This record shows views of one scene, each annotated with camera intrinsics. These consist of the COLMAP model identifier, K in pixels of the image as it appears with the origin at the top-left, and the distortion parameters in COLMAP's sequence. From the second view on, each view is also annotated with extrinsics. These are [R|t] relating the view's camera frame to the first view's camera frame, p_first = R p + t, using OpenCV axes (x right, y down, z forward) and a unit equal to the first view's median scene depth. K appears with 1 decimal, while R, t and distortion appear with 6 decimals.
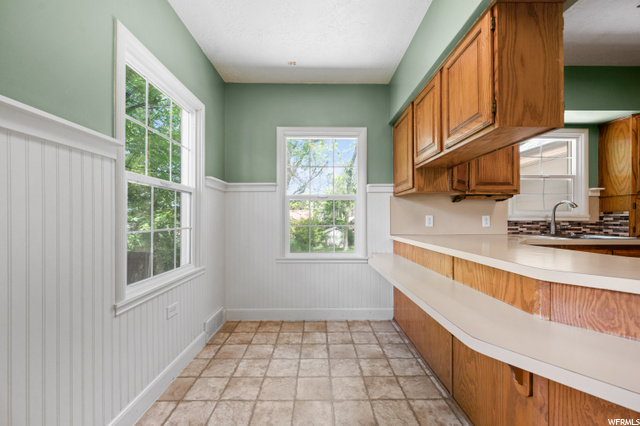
lens RADIAL K [[253.0, 0, 320.2], [0, 253.0, 218.1], [0, 0, 1]] dist [-0.004079, 0.000494]
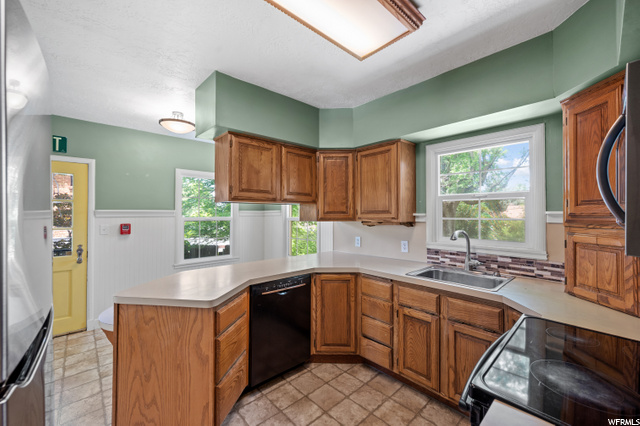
lens RADIAL K [[253.0, 0, 317.9], [0, 253.0, 213.0], [0, 0, 1]] dist [-0.004079, 0.000494]
pose [[0.665461, -0.007641, -0.746394, 1.310816], [0.001301, 0.999958, -0.009076, -0.122427], [0.746432, 0.005069, 0.665443, 0.115661]]
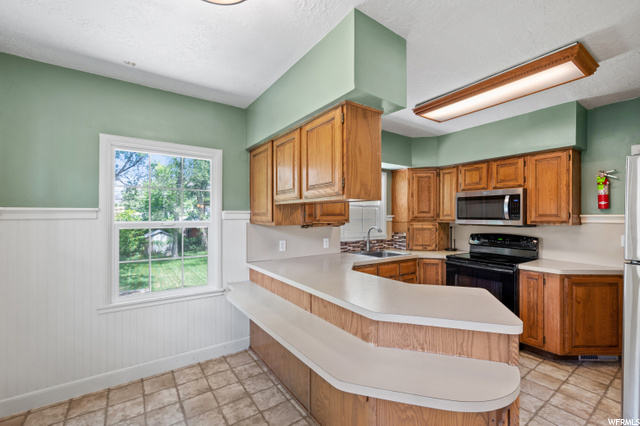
lens RADIAL K [[274.0, 0, 321.0], [0, 274.0, 215.1], [0, 0, 1]] dist [-0.002339, -0.000190]
pose [[0.825177, 0.003242, 0.564865, -0.096361], [-0.002508, 0.999995, -0.002075, -0.130293], [-0.564869, 0.000296, 0.825180, -0.046458]]
